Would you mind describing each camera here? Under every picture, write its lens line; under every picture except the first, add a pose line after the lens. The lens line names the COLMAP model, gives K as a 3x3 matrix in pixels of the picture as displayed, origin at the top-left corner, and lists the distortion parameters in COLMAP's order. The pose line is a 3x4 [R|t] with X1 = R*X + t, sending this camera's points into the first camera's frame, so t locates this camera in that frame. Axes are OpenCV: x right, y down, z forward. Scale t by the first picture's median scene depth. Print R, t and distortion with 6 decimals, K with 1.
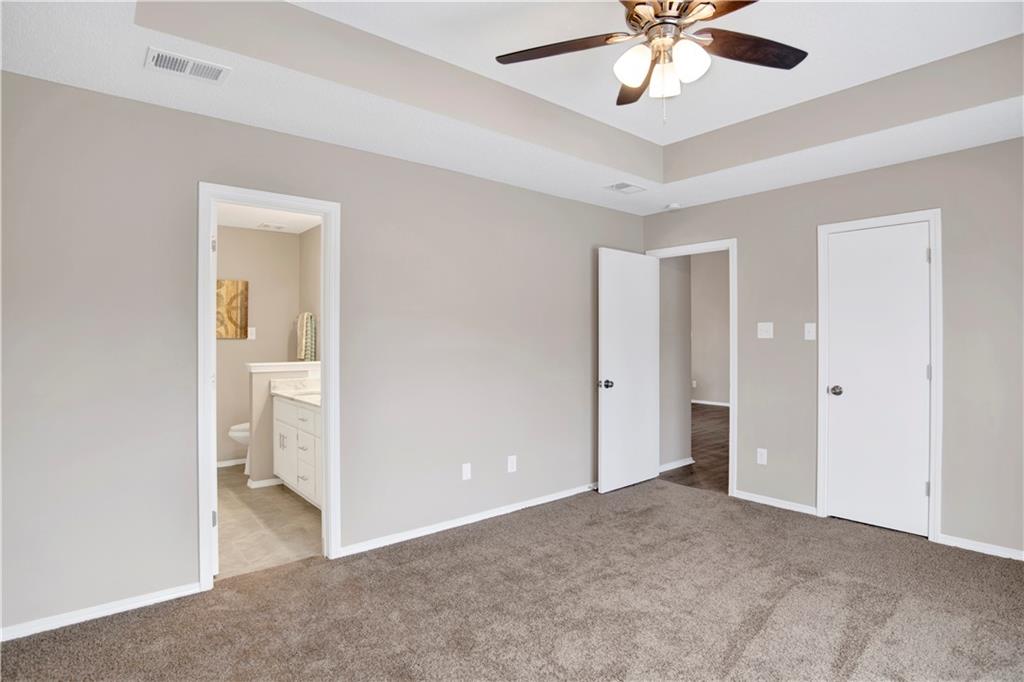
lens RADIAL K [[545.5, 0, 507.7], [0, 545.5, 338.4], [0, 0, 1]] dist [-0.059744, 0.018300]
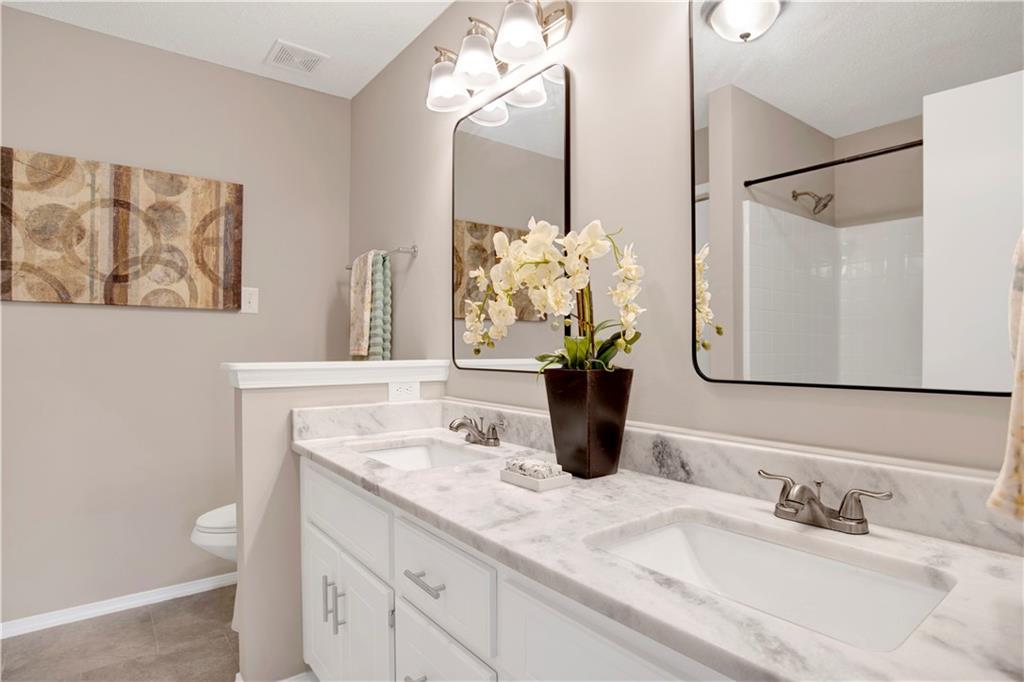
lens RADIAL K [[545.5, 0, 513.8], [0, 545.5, 347.9], [0, 0, 1]] dist [-0.059744, 0.018300]
pose [[0.999834, 0.000661, -0.018213, -0.249670], [-0.000600, 0.999994, 0.003327, 0.030363], [0.018215, -0.003316, 0.999829, 0.561627]]
